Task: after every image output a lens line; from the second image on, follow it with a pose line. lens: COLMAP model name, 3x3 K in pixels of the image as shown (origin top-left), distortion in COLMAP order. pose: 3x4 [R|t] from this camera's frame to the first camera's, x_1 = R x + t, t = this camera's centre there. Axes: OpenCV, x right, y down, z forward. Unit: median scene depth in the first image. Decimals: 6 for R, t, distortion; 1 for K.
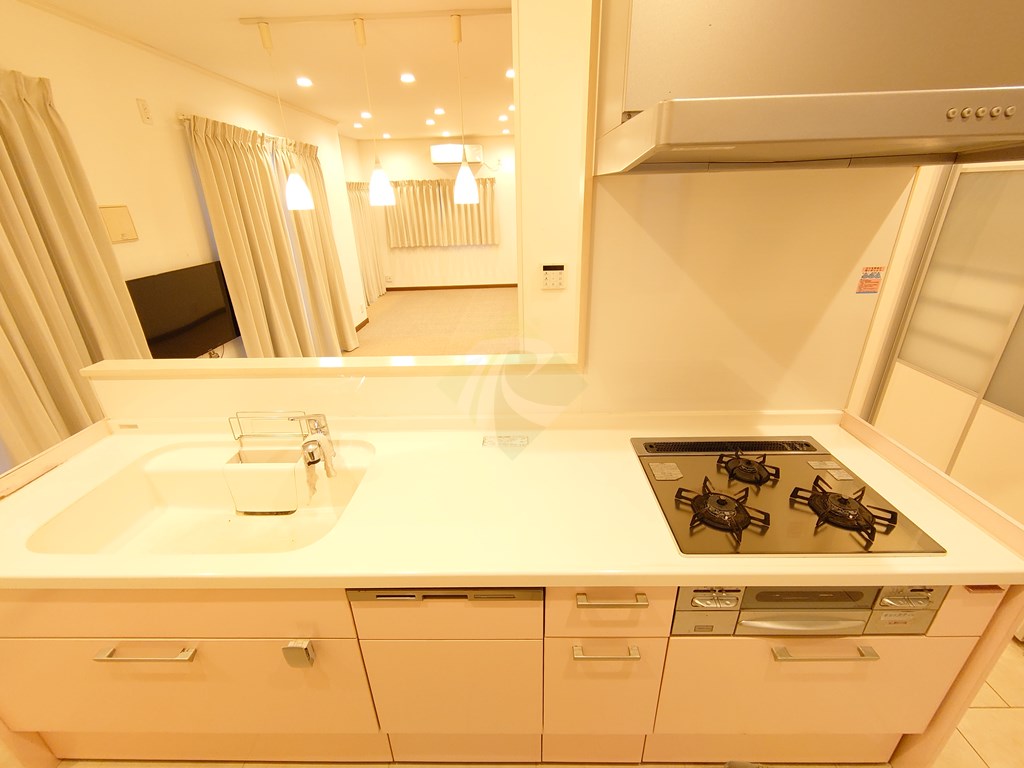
lens RADIAL K [[437.8, 0, 511.6], [0, 437.8, 388.2], [0, 0, 1]] dist [0.000454, -0.000467]
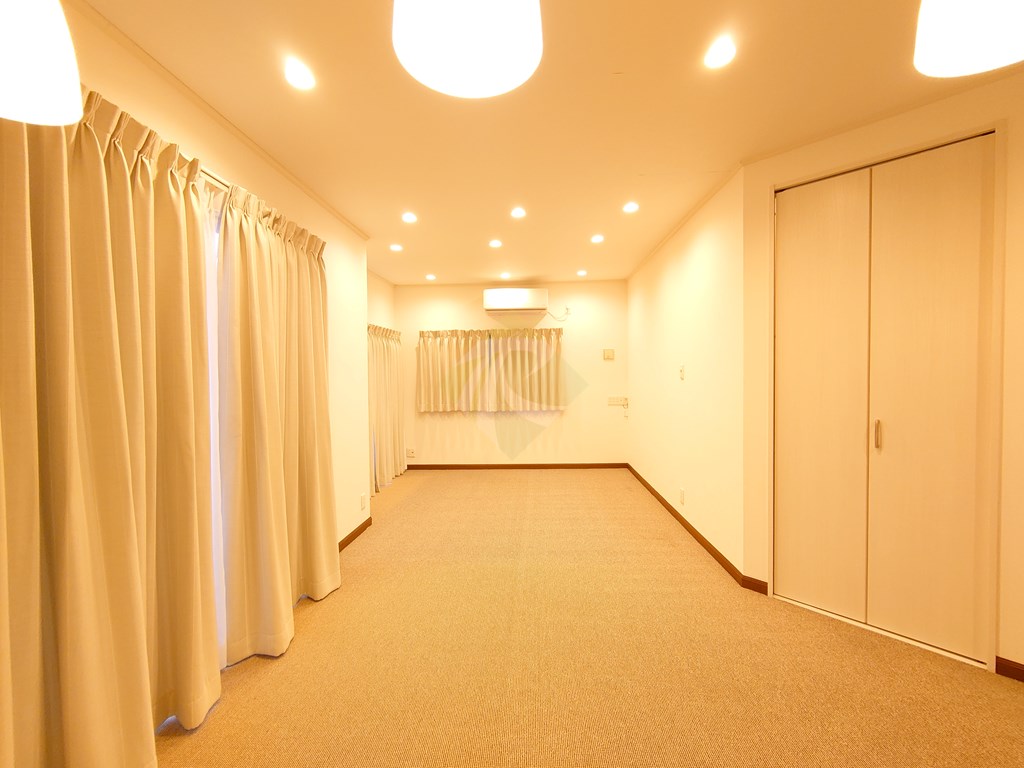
lens RADIAL K [[437.8, 0, 521.0], [0, 437.8, 386.2], [0, 0, 1]] dist [0.000454, -0.000467]
pose [[0.999648, 0.013532, -0.022802, -0.092592], [-0.021340, 0.921004, -0.388968, -0.080195], [0.015738, 0.389318, 0.920969, 0.319023]]
